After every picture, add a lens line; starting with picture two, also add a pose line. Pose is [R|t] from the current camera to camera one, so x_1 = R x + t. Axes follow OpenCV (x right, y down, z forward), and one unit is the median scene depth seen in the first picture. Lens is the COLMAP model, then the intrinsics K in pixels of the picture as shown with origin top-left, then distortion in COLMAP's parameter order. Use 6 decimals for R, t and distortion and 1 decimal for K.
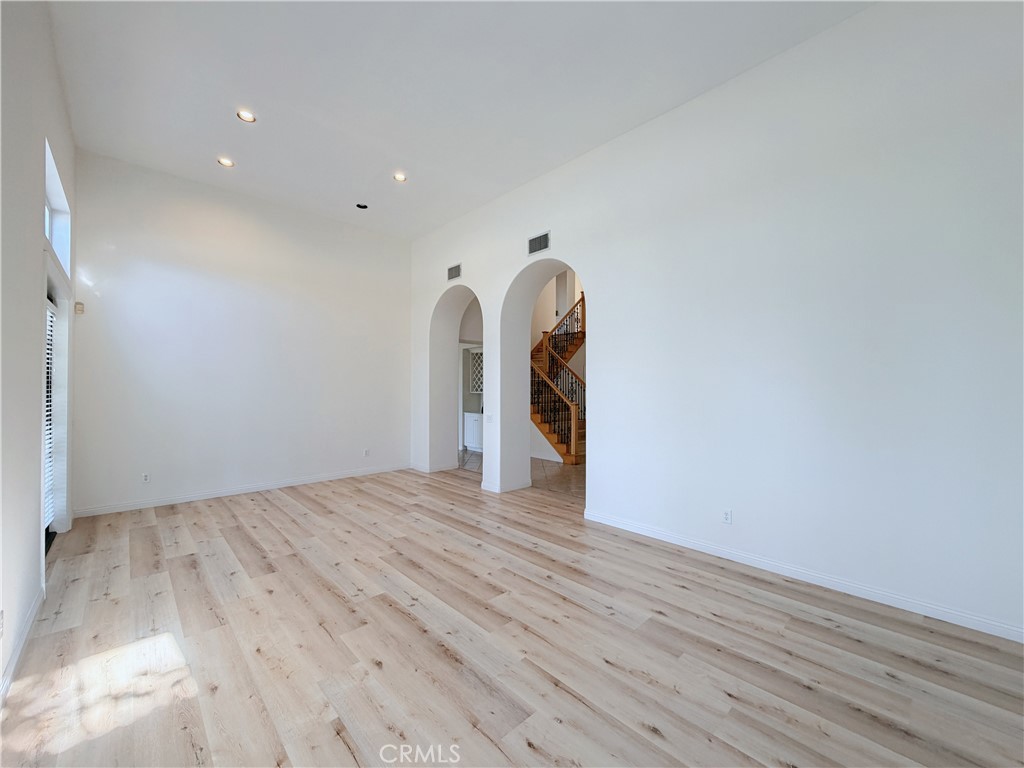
lens RADIAL K [[406.3, 0, 508.2], [0, 406.3, 386.0], [0, 0, 1]] dist [0.001214, 0.000234]
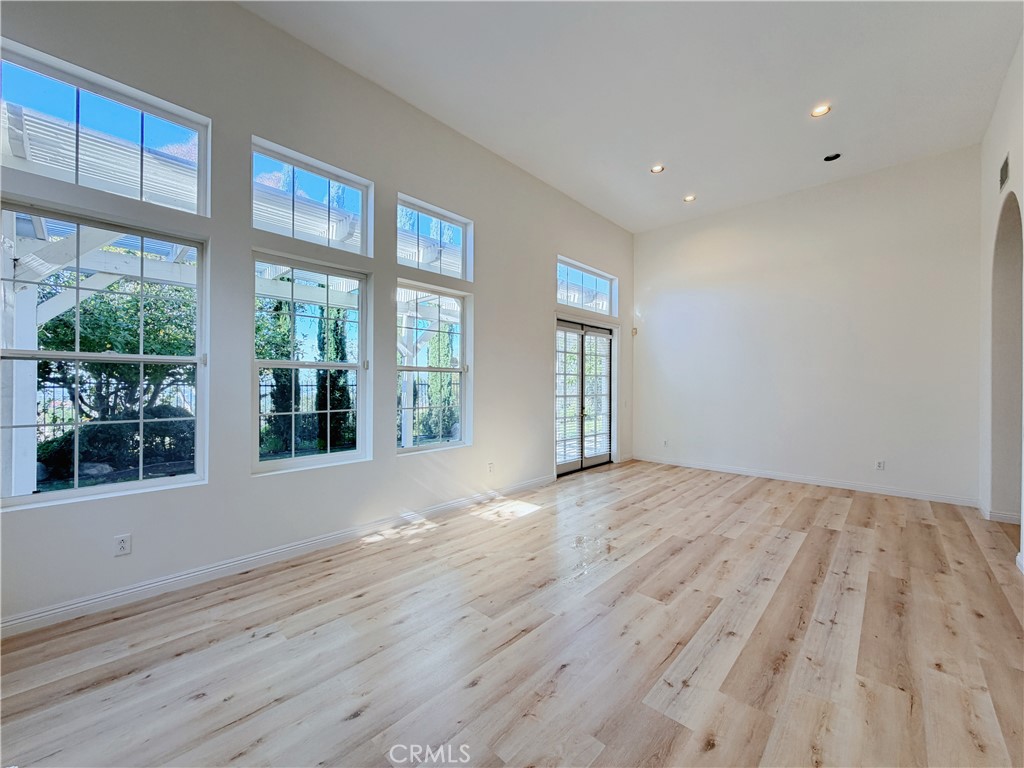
lens RADIAL K [[406.3, 0, 509.7], [0, 406.3, 383.4], [0, 0, 1]] dist [0.001214, 0.000234]
pose [[0.065601, -0.001836, -0.997844, 0.721897], [-0.002209, 0.999996, -0.001985, 0.029697], [0.997843, 0.002334, 0.065597, 0.514654]]
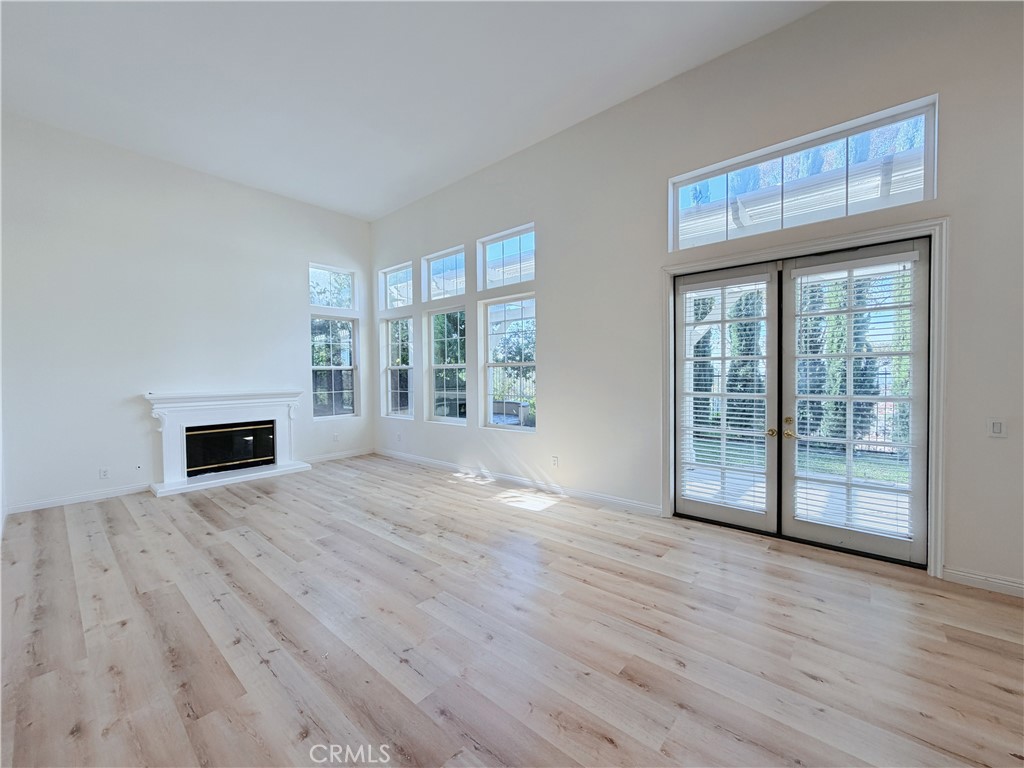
lens RADIAL K [[406.3, 0, 514.3], [0, 406.3, 386.1], [0, 0, 1]] dist [0.001214, 0.000234]
pose [[-0.993772, 0.012749, -0.110699, -0.388469], [0.009761, 0.999574, 0.027490, 0.022929], [0.111003, 0.026239, -0.993474, 1.890972]]
